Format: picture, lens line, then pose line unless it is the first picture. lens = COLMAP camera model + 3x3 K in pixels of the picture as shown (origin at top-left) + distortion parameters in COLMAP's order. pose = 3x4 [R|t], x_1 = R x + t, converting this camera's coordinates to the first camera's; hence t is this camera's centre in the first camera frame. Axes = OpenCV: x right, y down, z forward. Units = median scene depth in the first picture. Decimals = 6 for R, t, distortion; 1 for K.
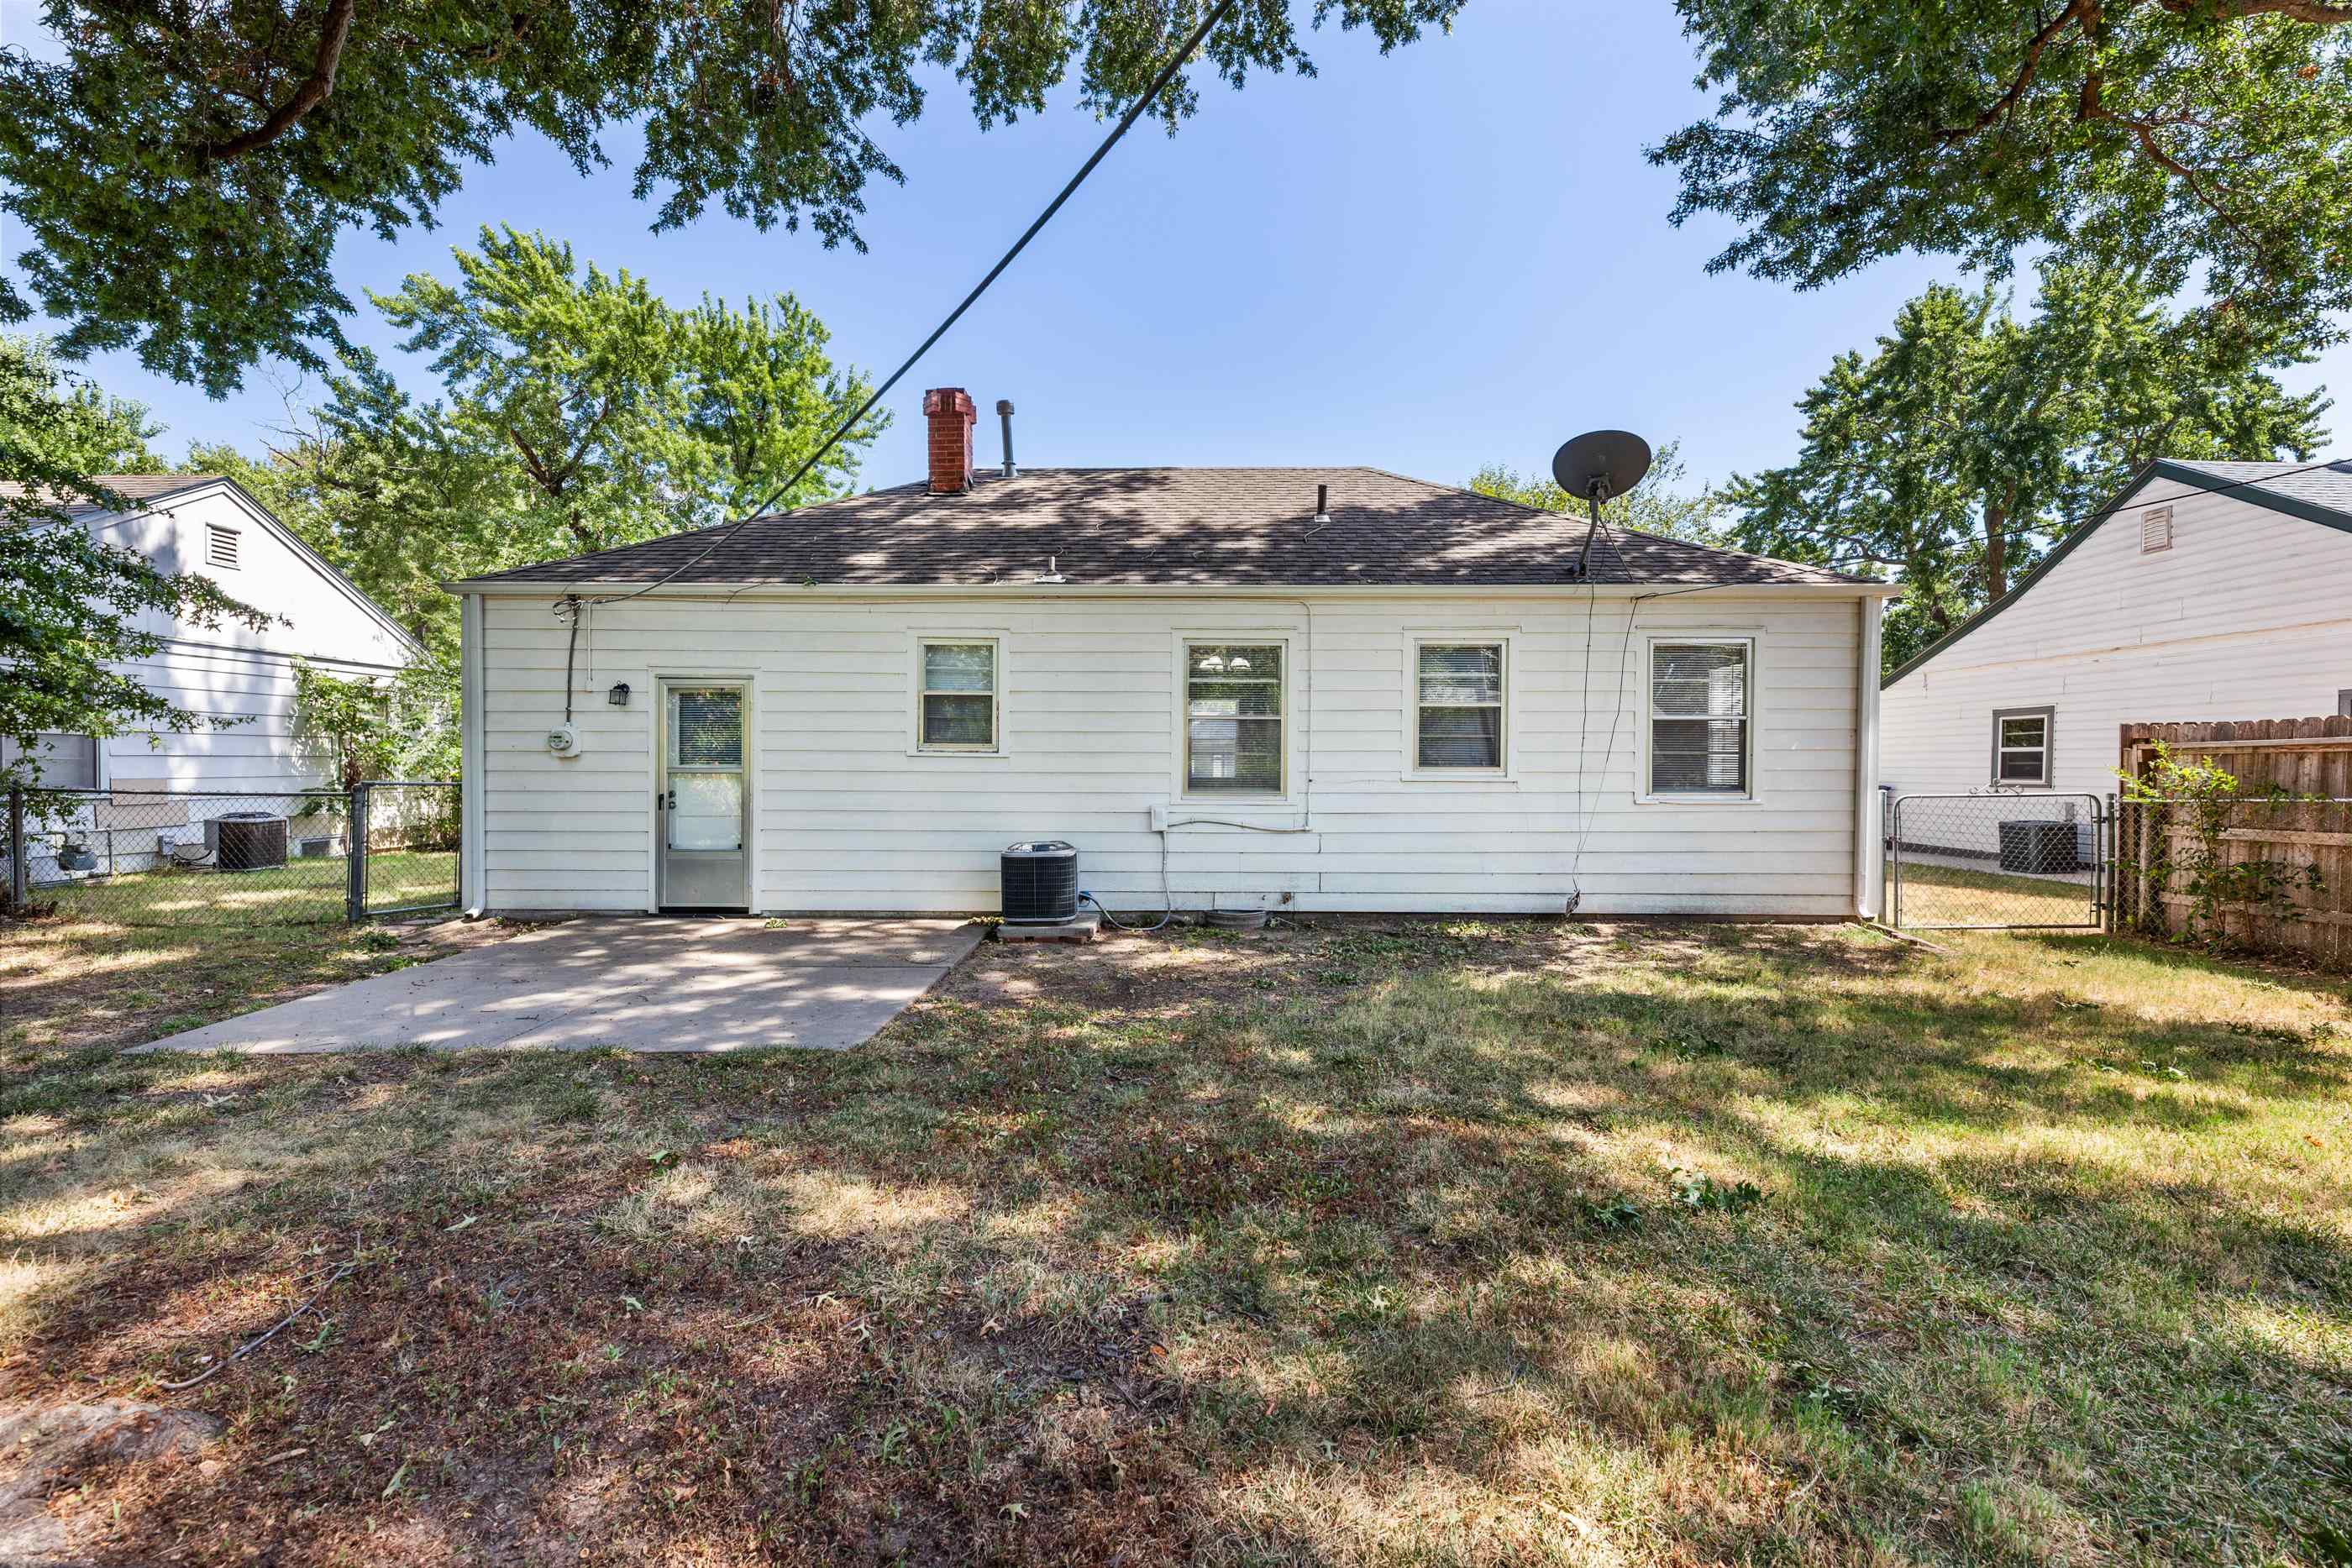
lens RADIAL K [[947.7, 0, 1183.8], [0, 947.7, 770.7], [0, 0, 1]] dist [-0.003940, 0.000508]
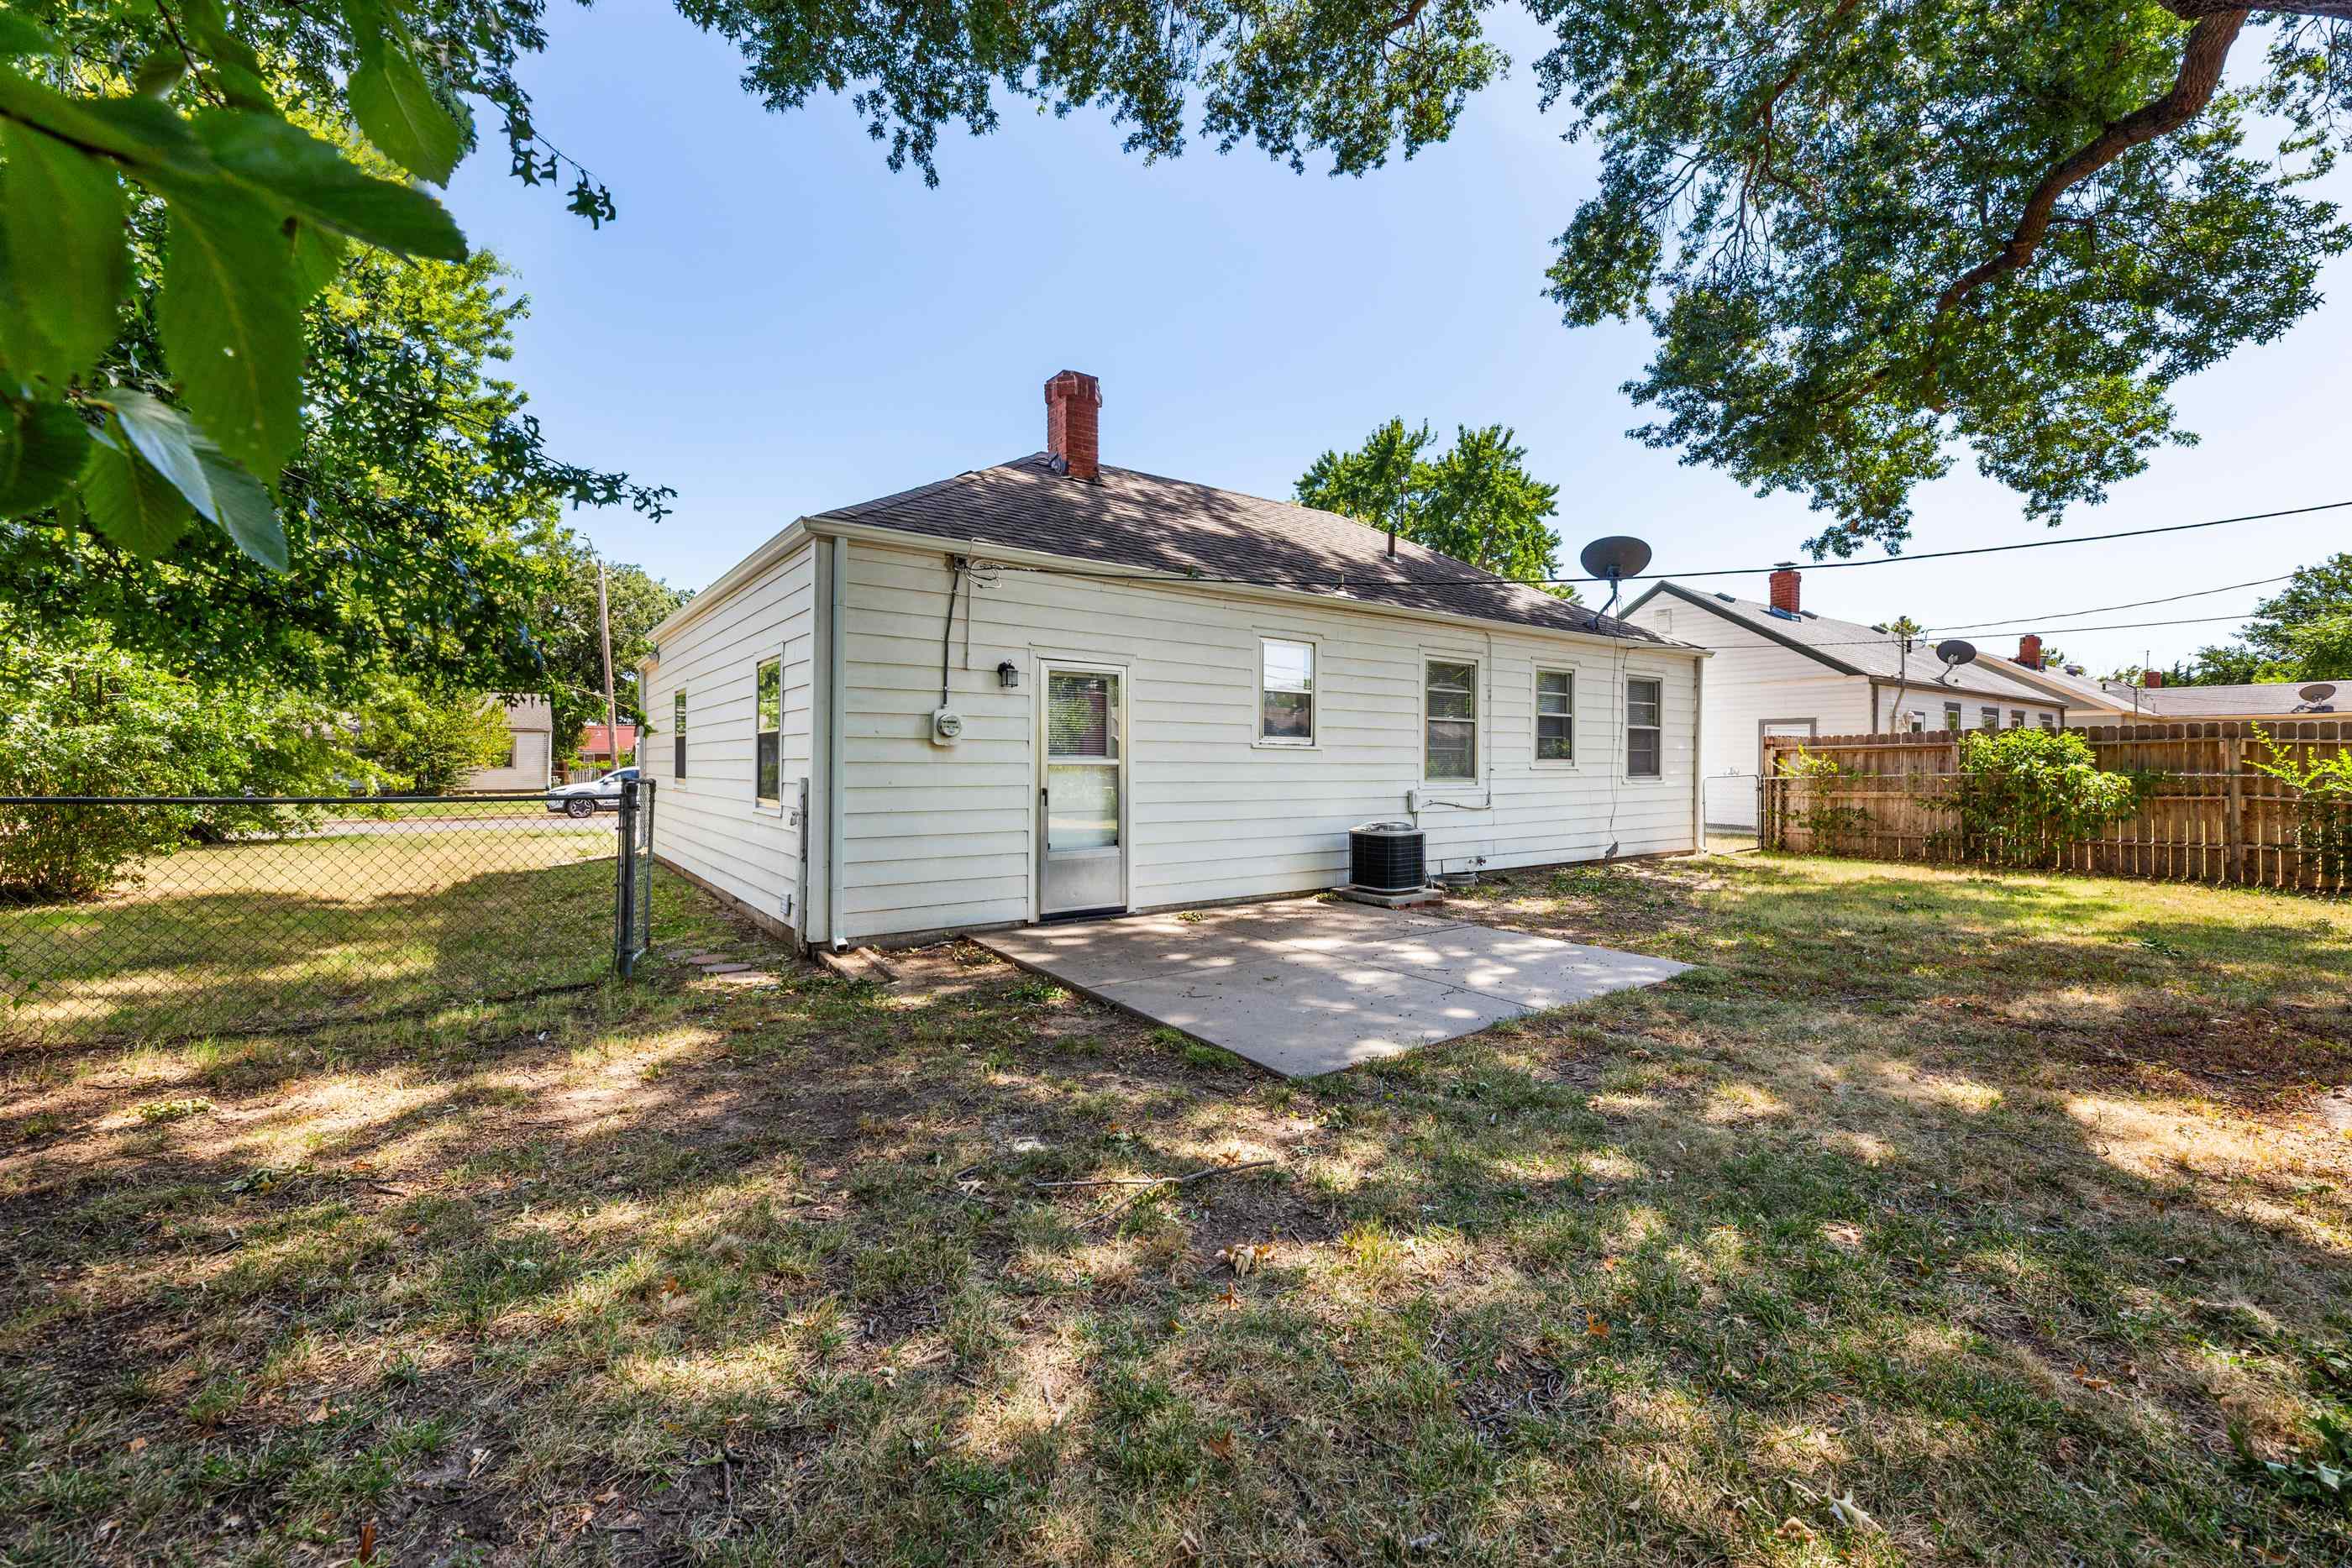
lens RADIAL K [[947.7, 0, 1170.8], [0, 947.7, 772.1], [0, 0, 1]] dist [-0.003940, 0.000508]
pose [[0.807129, -0.006742, 0.590337, -0.987427], [0.004515, 0.999976, 0.005247, 0.004960], [-0.590358, -0.001569, 0.807140, 0.202908]]
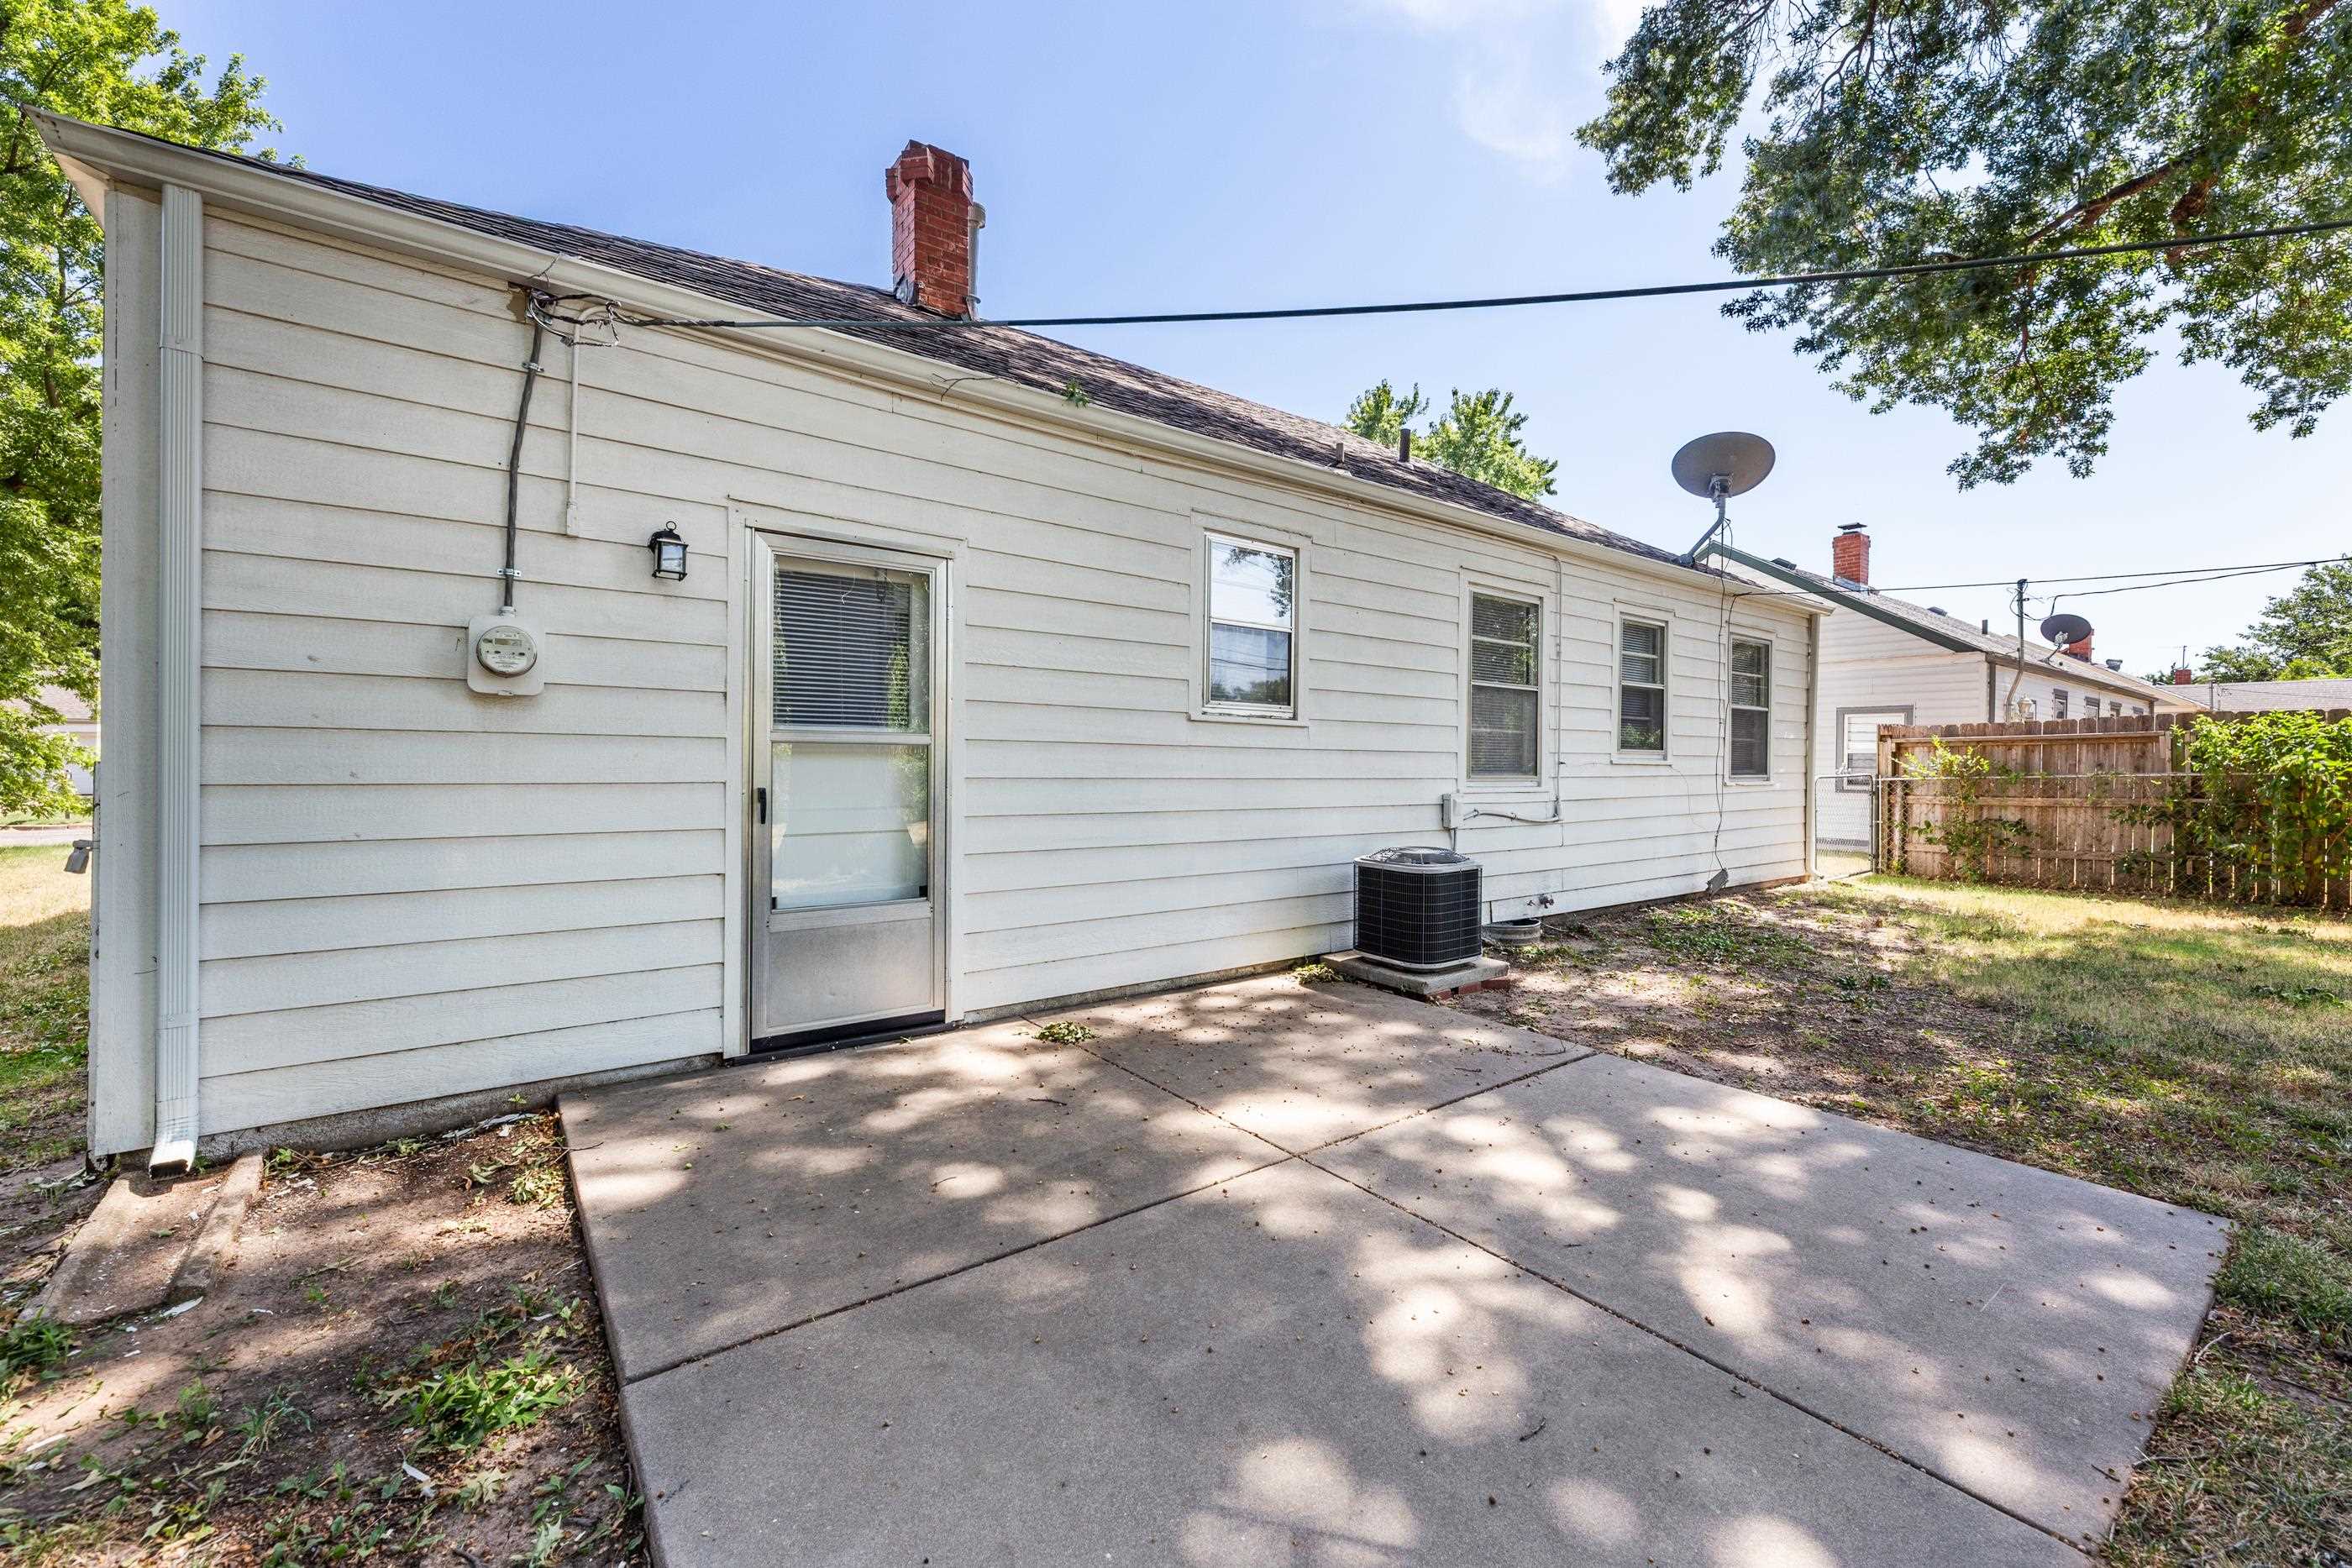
lens RADIAL K [[947.7, 0, 1171.1], [0, 947.7, 771.6], [0, 0, 1]] dist [-0.003940, 0.000508]
pose [[0.792738, -0.002000, 0.609559, -0.672819], [-0.000368, 0.999993, 0.003760, 0.015023], [-0.609562, -0.003205, 0.792732, 0.525020]]
